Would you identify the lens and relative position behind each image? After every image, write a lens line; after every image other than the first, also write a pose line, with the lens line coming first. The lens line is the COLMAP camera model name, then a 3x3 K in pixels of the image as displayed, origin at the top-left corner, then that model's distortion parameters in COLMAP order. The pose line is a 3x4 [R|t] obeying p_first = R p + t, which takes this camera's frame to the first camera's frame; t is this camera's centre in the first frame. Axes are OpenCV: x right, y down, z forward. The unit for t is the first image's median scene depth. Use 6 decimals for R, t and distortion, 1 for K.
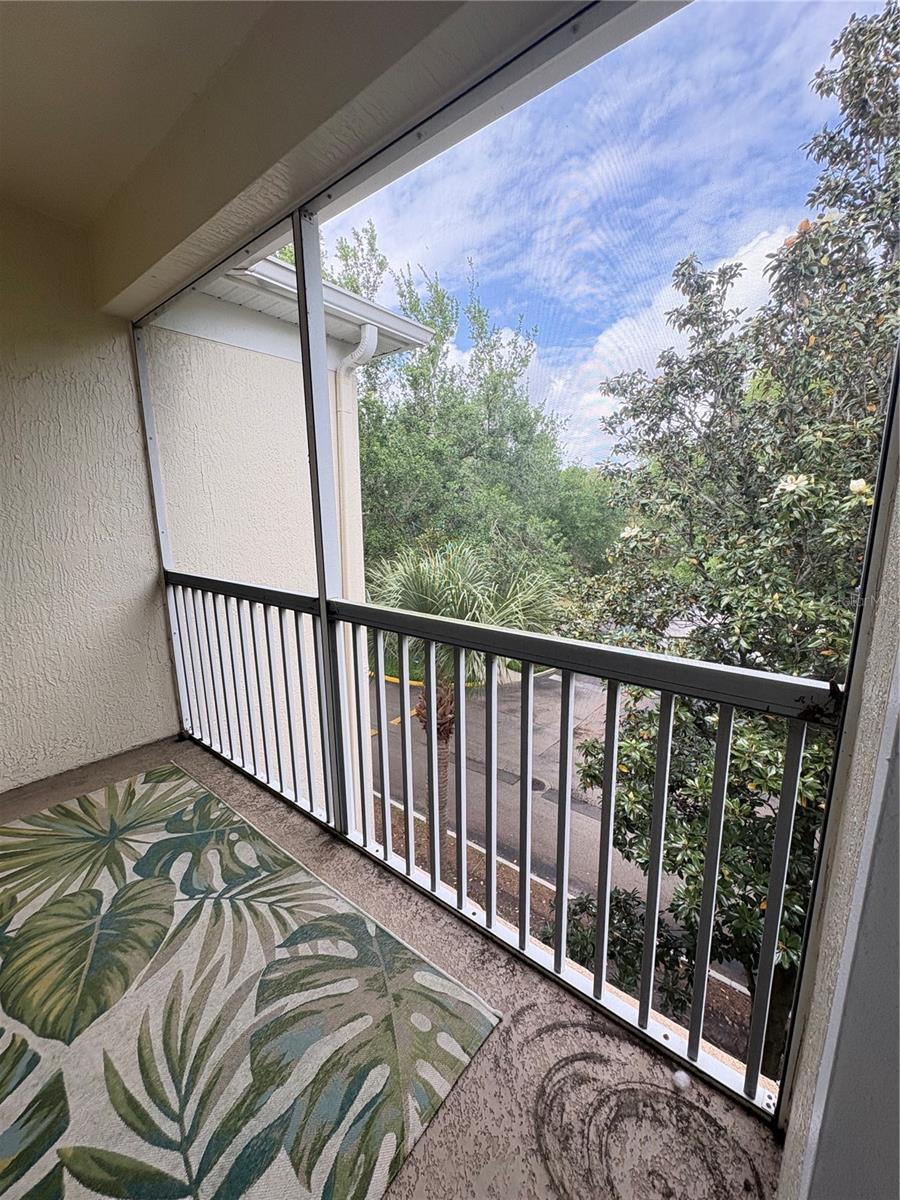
lens RADIAL K [[477.8, 0, 448.4], [0, 477.8, 600.0], [0, 0, 1]] dist [-0.000467, 0.000259]
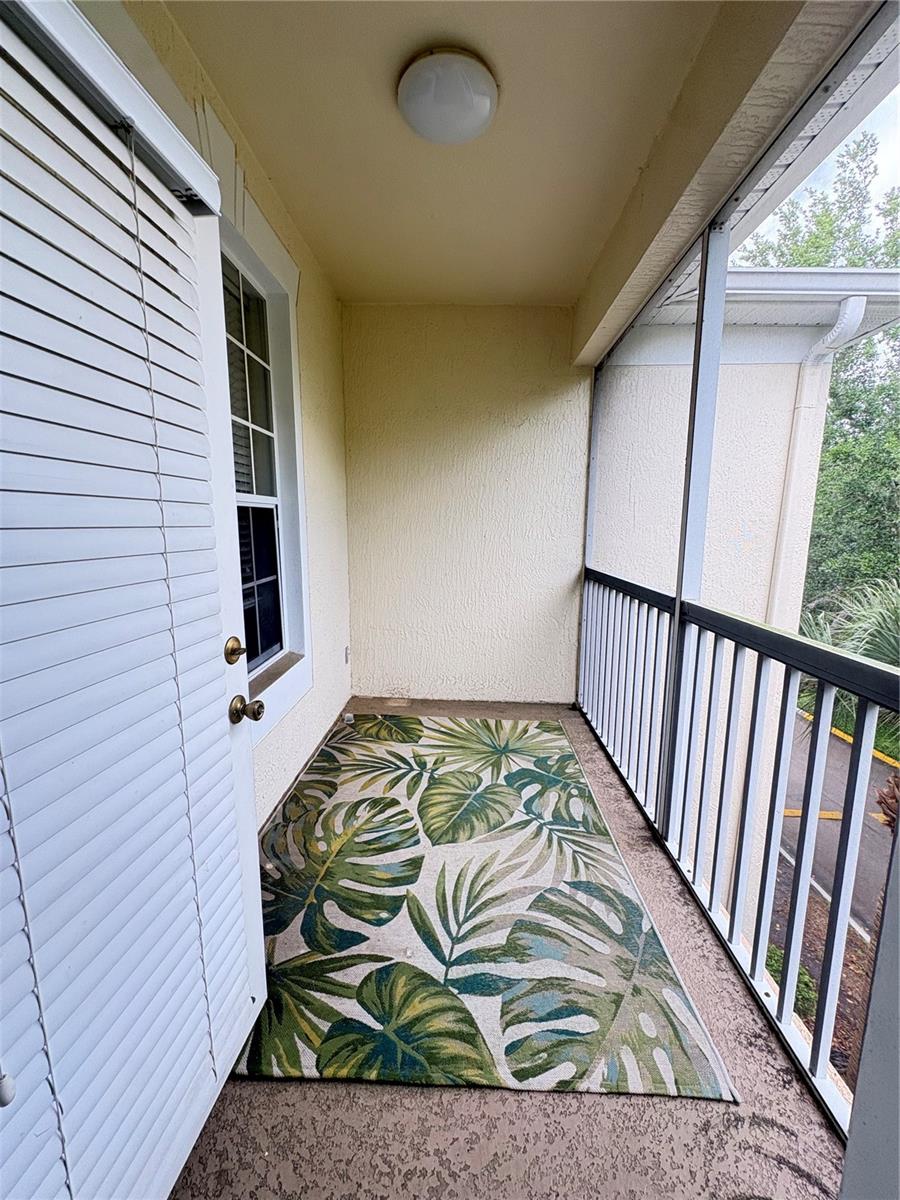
lens RADIAL K [[477.8, 0, 448.4], [0, 477.8, 600.0], [0, 0, 1]] dist [-0.000467, 0.000259]
pose [[0.598694, 0.137396, -0.789105, 0.255936], [-0.165906, 0.985085, 0.045646, 0.036302], [0.783607, 0.103589, 0.612560, -0.005459]]
